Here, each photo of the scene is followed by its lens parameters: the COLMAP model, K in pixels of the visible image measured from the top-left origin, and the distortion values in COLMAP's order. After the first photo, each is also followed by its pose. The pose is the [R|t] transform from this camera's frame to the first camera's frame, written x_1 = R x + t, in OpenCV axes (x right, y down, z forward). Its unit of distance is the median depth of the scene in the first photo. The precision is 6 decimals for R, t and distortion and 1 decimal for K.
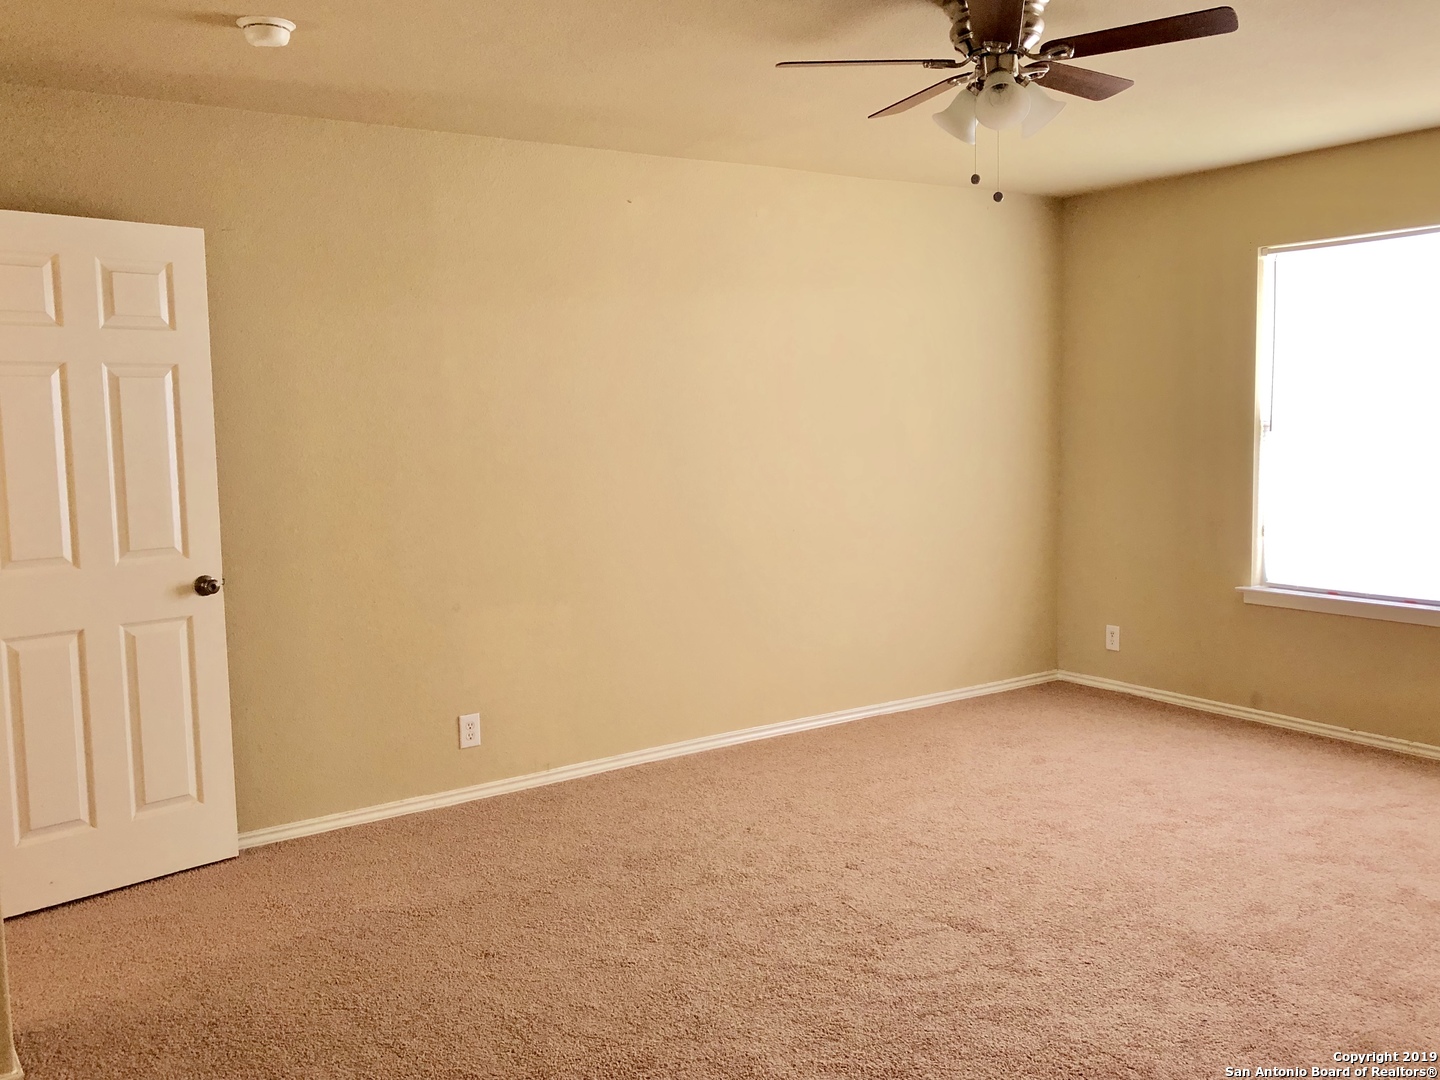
lens RADIAL K [[1261.1, 0, 724.0], [0, 1261.1, 542.8], [0, 0, 1]] dist [-0.006810, -0.013781]
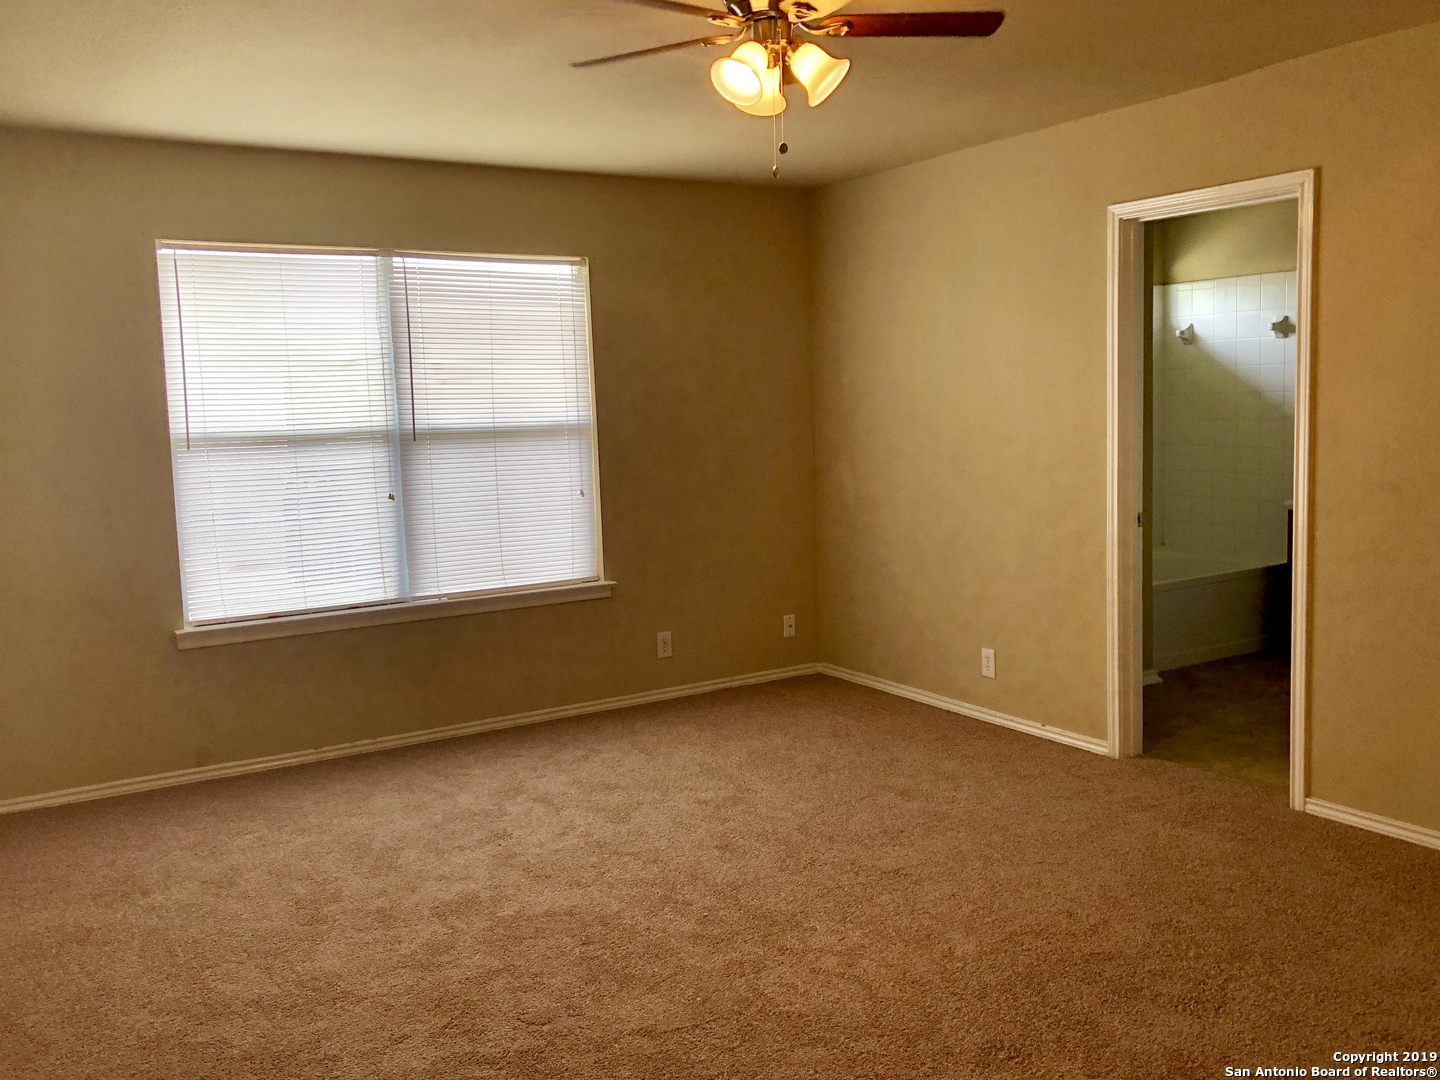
lens RADIAL K [[1261.1, 0, 722.9], [0, 1261.1, 545.2], [0, 0, 1]] dist [-0.006810, -0.013781]
pose [[0.013634, -0.086938, 0.996120, -0.492576], [0.127662, 0.988212, 0.084500, -0.054359], [-0.991724, 0.126014, 0.024572, 0.682940]]
